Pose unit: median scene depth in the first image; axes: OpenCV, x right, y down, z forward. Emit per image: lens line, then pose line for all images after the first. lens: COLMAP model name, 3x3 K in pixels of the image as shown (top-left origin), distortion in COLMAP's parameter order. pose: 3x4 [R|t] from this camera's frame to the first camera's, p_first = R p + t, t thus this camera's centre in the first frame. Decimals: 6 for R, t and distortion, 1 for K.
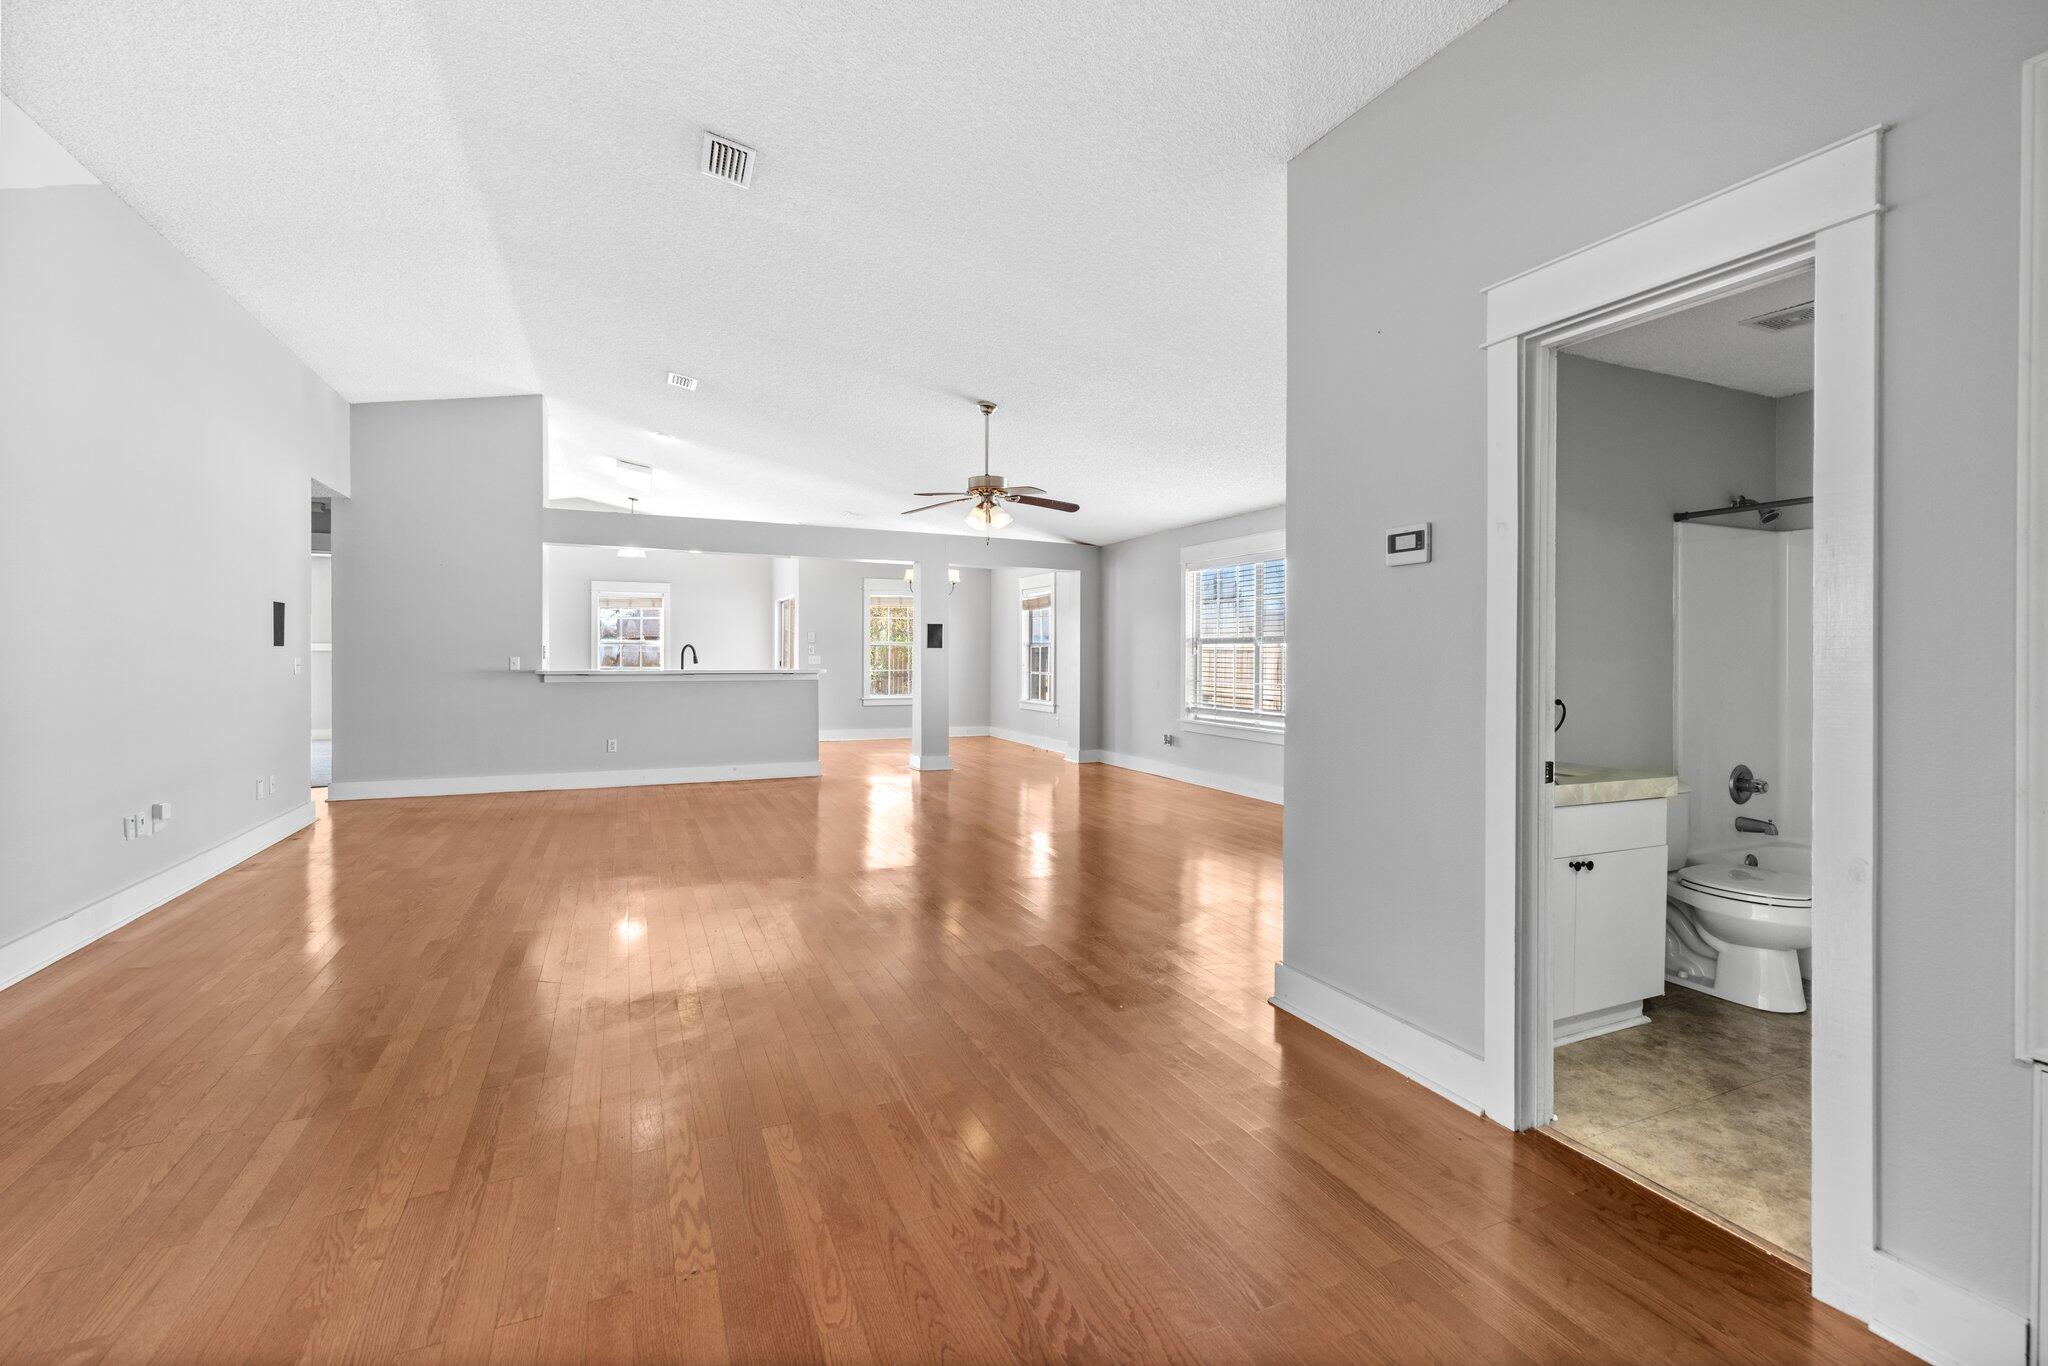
lens RADIAL K [[880.6, 0, 1023.7], [0, 880.6, 653.4], [0, 0, 1]] dist [-0.000148, -0.000020]
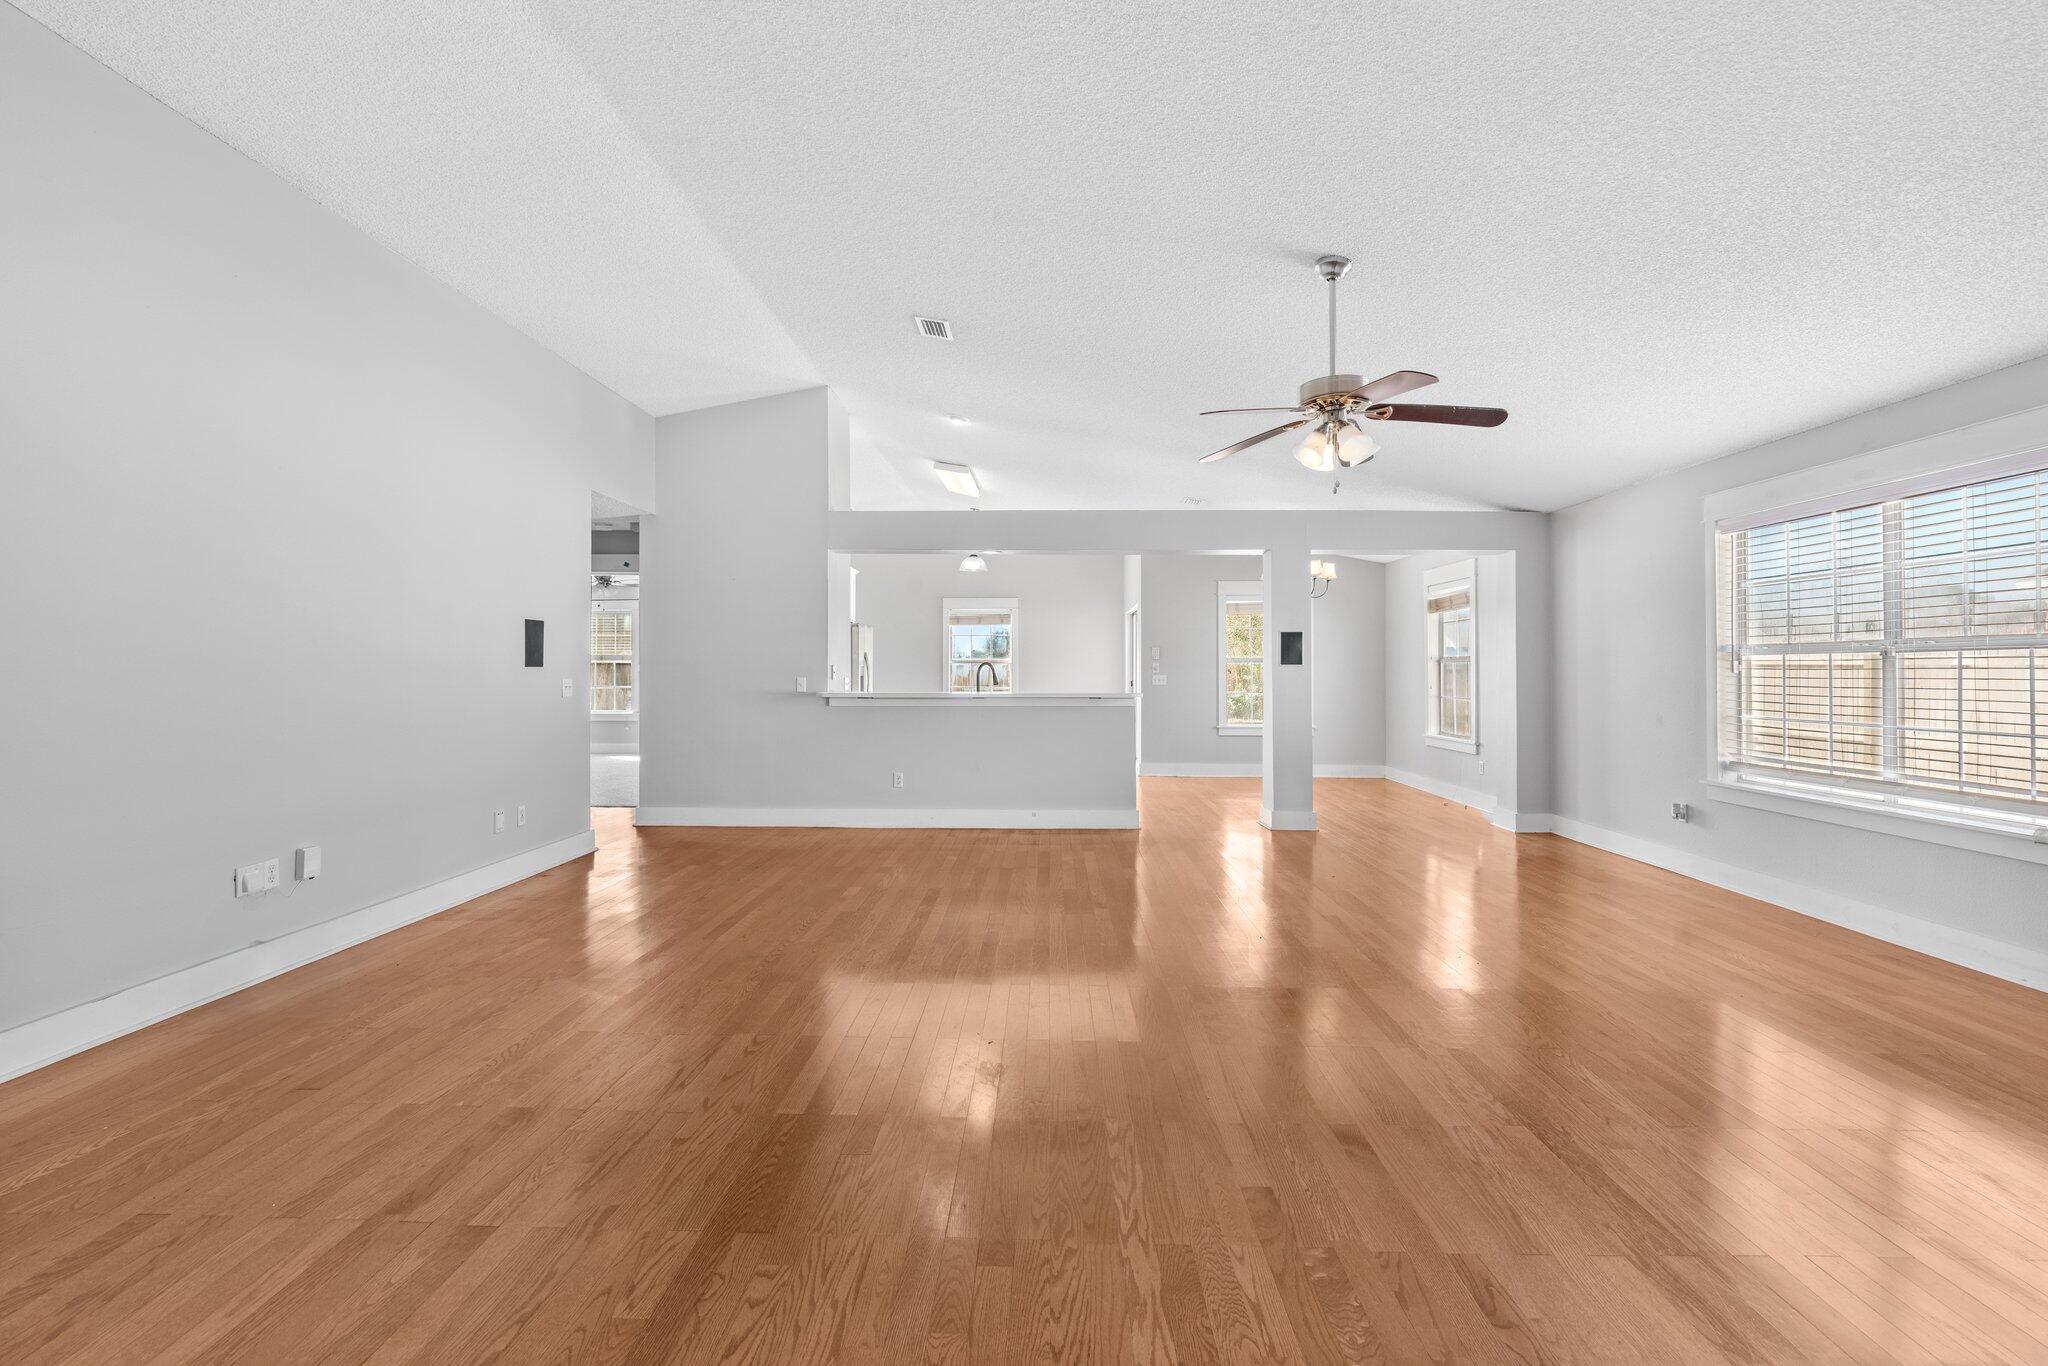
lens RADIAL K [[881.4, 0, 1026.4], [0, 881.4, 664.5], [0, 0, 1]] dist [0.000510, -0.000087]
pose [[0.901041, -0.006667, -0.433682, 0.020553], [0.002948, 0.999953, -0.009247, -0.000059], [0.433723, 0.007053, 0.901018, 0.248709]]
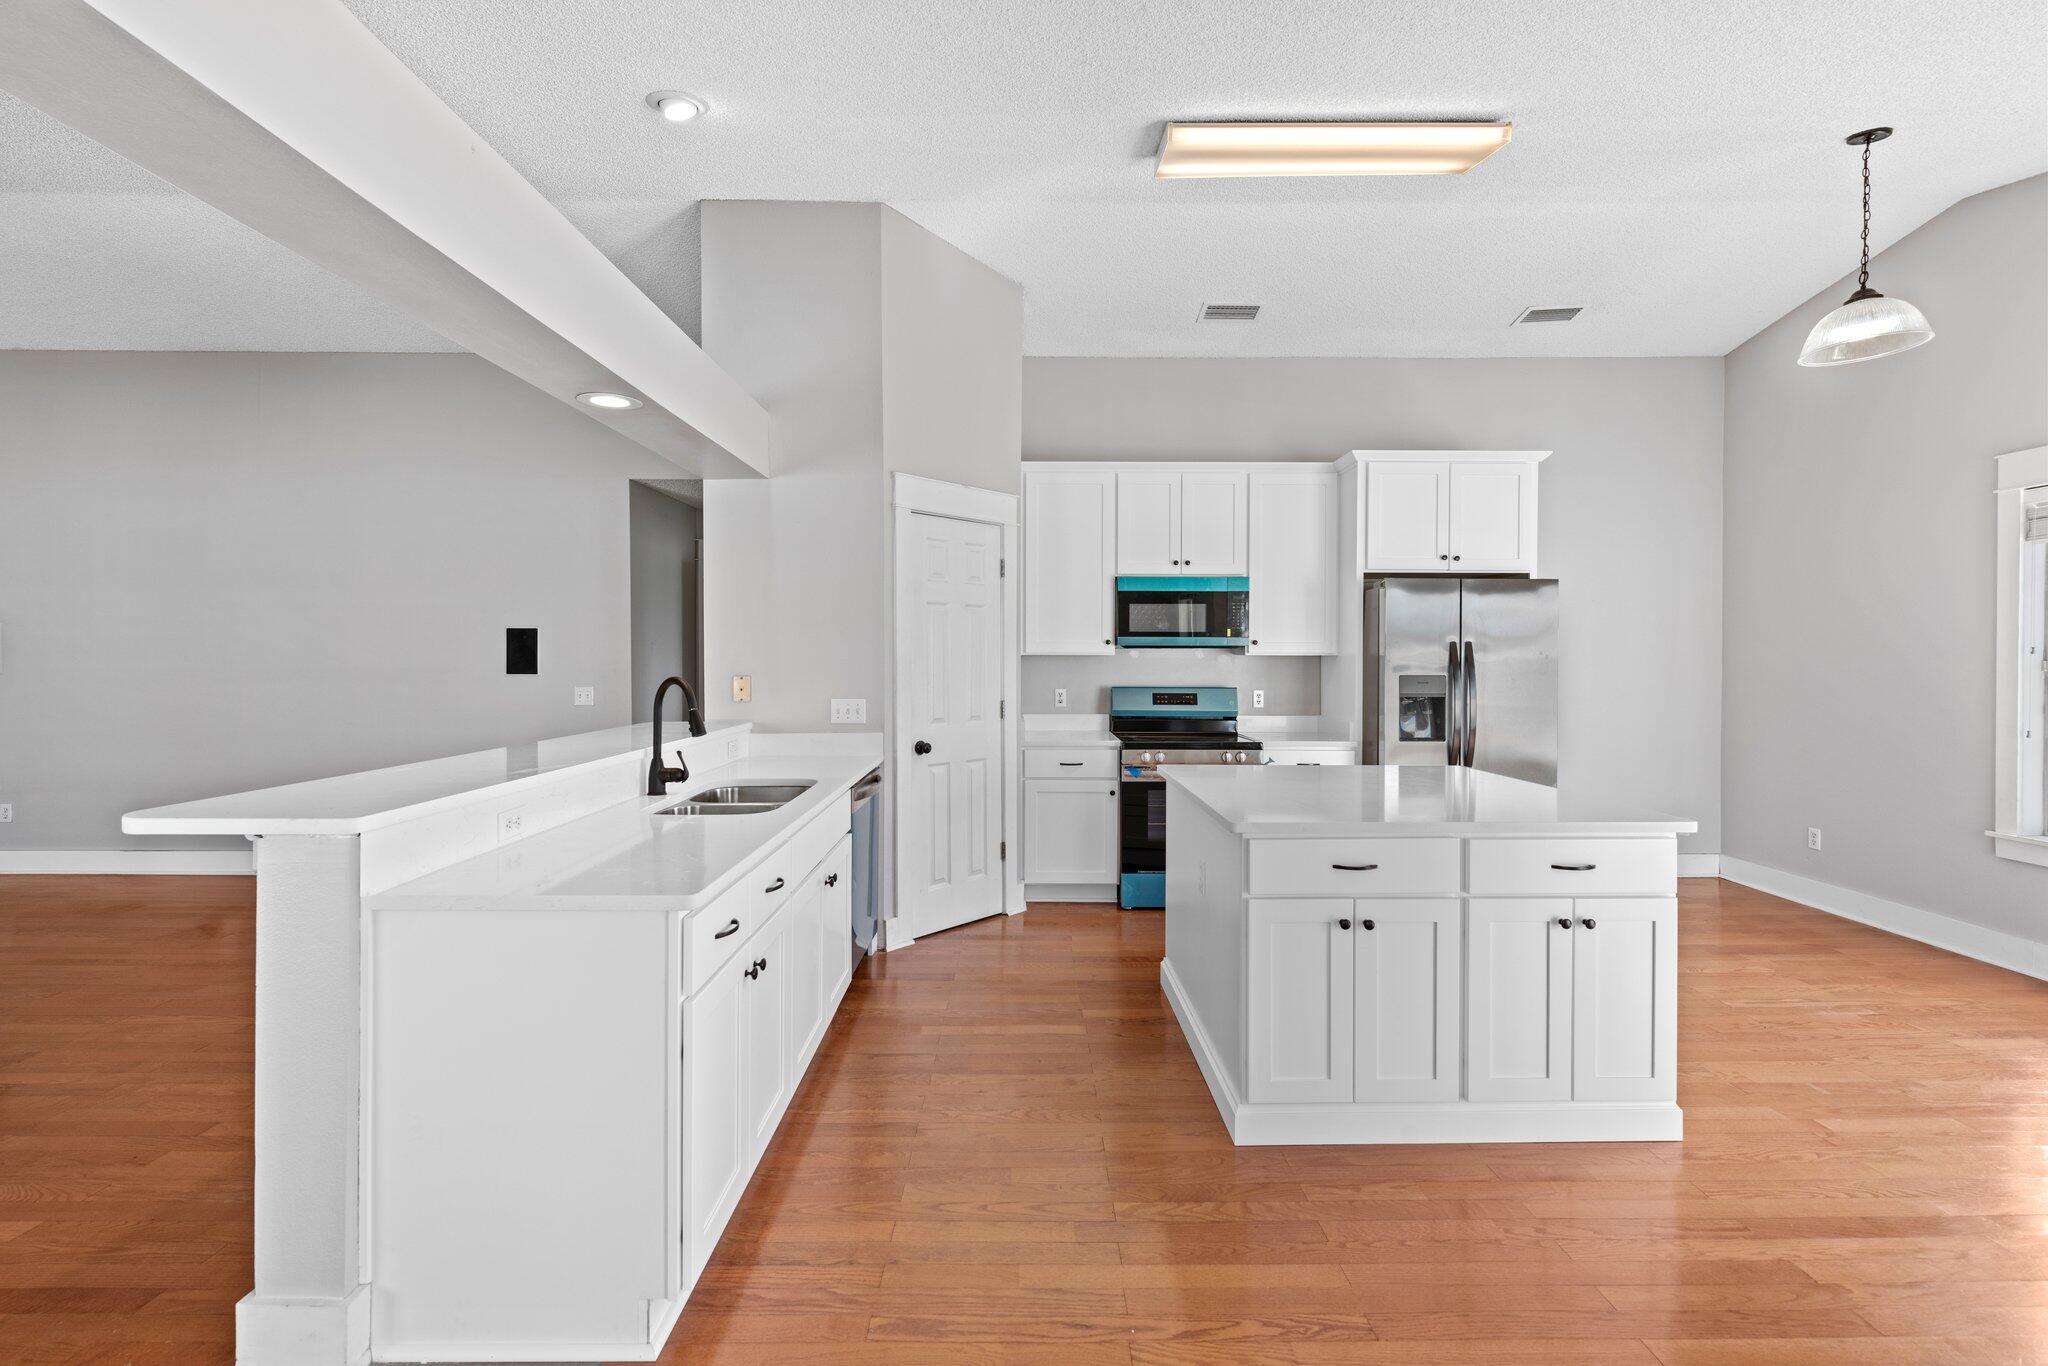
lens RADIAL K [[881.4, 0, 1026.4], [0, 881.4, 664.5], [0, 0, 1]] dist [0.000510, -0.000087]
pose [[-0.408290, 0.002078, -0.912850, -0.127365], [-0.007162, 0.999959, 0.005480, -0.017803], [0.912824, 0.008776, -0.408258, 1.233545]]
